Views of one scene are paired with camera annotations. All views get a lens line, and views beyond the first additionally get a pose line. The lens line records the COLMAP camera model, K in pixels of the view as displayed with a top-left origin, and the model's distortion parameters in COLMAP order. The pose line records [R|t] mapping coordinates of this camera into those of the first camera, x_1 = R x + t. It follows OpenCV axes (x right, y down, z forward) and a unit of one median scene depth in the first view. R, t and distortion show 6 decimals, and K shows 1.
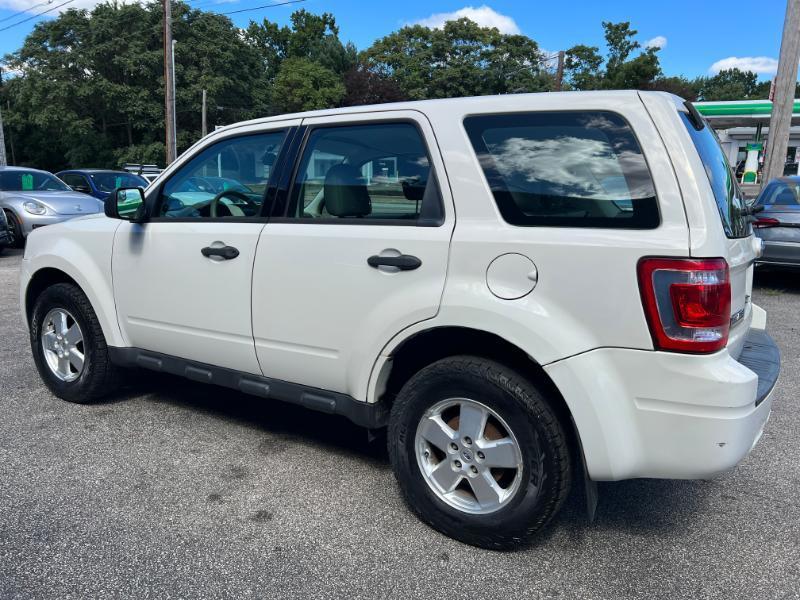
lens RADIAL K [[604.5, 0, 407.5], [0, 604.5, 302.0], [0, 0, 1]] dist [0.043701, -0.049215]
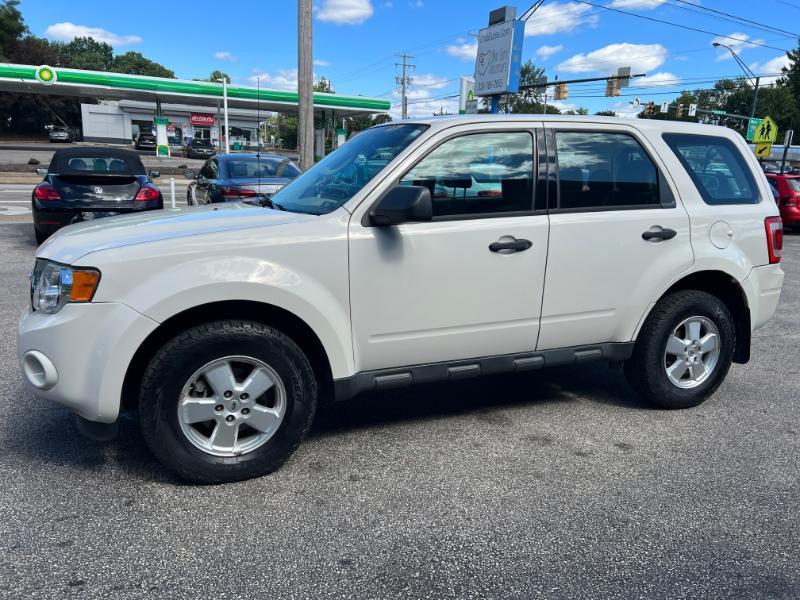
lens RADIAL K [[604.5, 0, 406.6], [0, 604.5, 300.9], [0, 0, 1]] dist [0.043701, -0.049215]
pose [[0.580411, -0.177013, 0.794852, -1.226424], [0.140617, 0.983212, 0.116280, -0.130480], [-0.802091, 0.044280, 0.595558, 0.503246]]
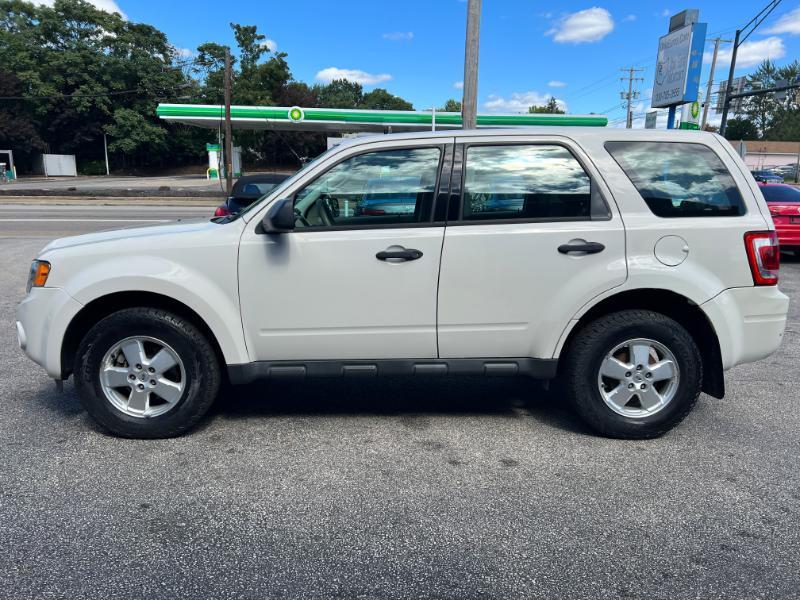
lens RADIAL K [[604.5, 0, 405.3], [0, 604.5, 297.8], [0, 0, 1]] dist [0.043701, -0.049215]
pose [[0.835894, -0.112650, 0.537206, -0.876083], [0.113824, 0.993013, 0.031121, -0.034861], [-0.536959, 0.035133, 0.842877, 0.054599]]
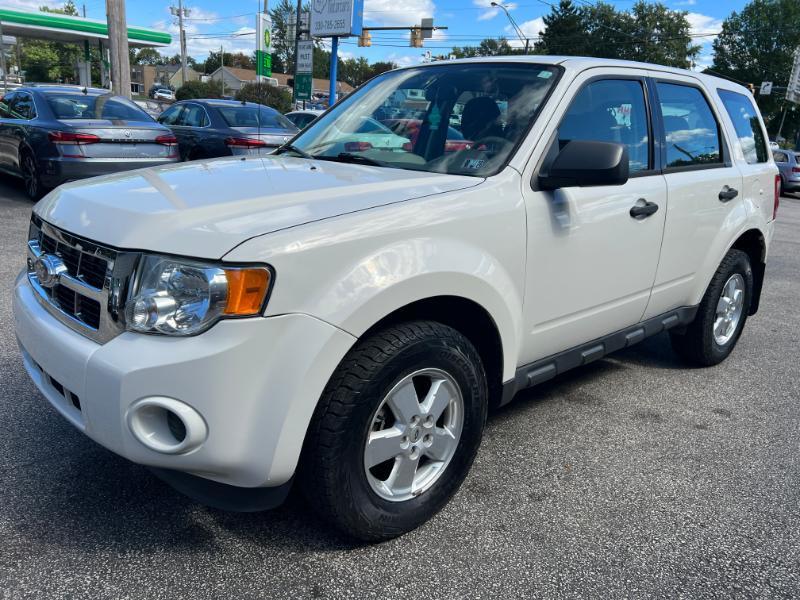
lens RADIAL K [[604.5, 0, 403.6], [0, 604.5, 303.0], [0, 0, 1]] dist [0.043701, -0.049215]
pose [[0.272857, -0.273020, 0.922502, -1.276641], [0.134415, 0.960300, 0.244449, -0.216574], [-0.952618, 0.057299, 0.298722, 1.043896]]
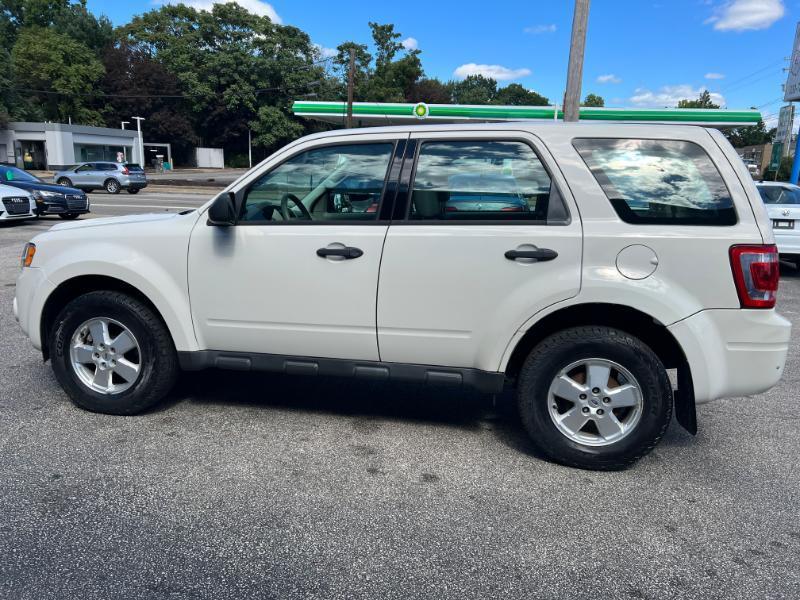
lens RADIAL K [[604.5, 0, 402.7], [0, 604.5, 298.4], [0, 0, 1]] dist [0.043701, -0.049215]
pose [[0.934715, -0.060791, 0.350160, -0.567789], [0.057473, 0.998149, 0.019870, -0.013697], [-0.350720, 0.001552, 0.936479, -0.058078]]
